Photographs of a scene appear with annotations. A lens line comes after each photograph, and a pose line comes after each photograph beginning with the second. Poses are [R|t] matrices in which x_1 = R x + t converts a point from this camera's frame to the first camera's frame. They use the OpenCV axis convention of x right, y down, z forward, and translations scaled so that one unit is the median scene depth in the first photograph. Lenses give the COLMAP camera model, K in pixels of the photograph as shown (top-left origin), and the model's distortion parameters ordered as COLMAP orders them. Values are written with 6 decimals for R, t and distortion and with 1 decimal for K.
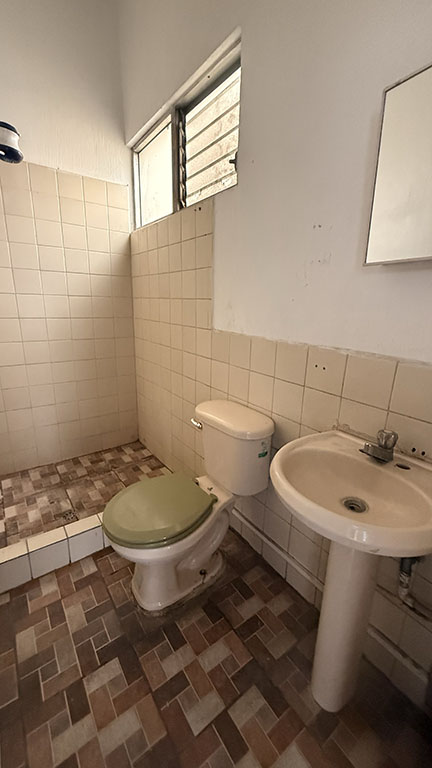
lens RADIAL K [[305.4, 0, 213.4], [0, 305.4, 384.4], [0, 0, 1]] dist [-0.002417, 0.001605]
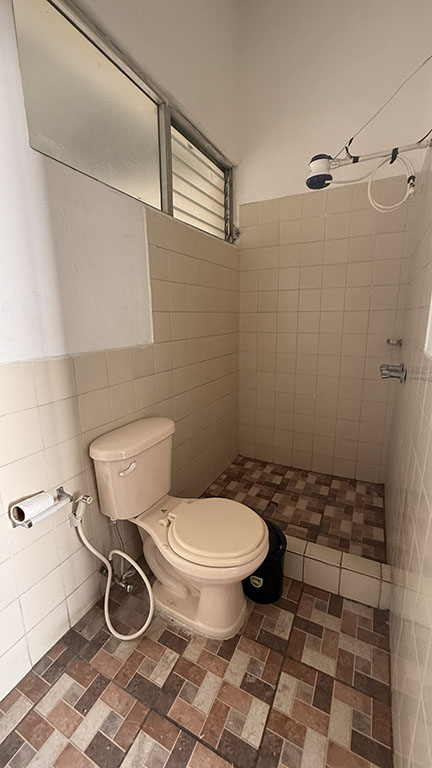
lens RADIAL K [[305.4, 0, 214.7], [0, 305.4, 383.8], [0, 0, 1]] dist [-0.002417, 0.001605]
pose [[0.446177, 0.155730, -0.881291, 0.235149], [-0.215552, 0.974454, 0.063064, -0.034828], [0.868599, 0.161826, 0.468347, 0.195681]]
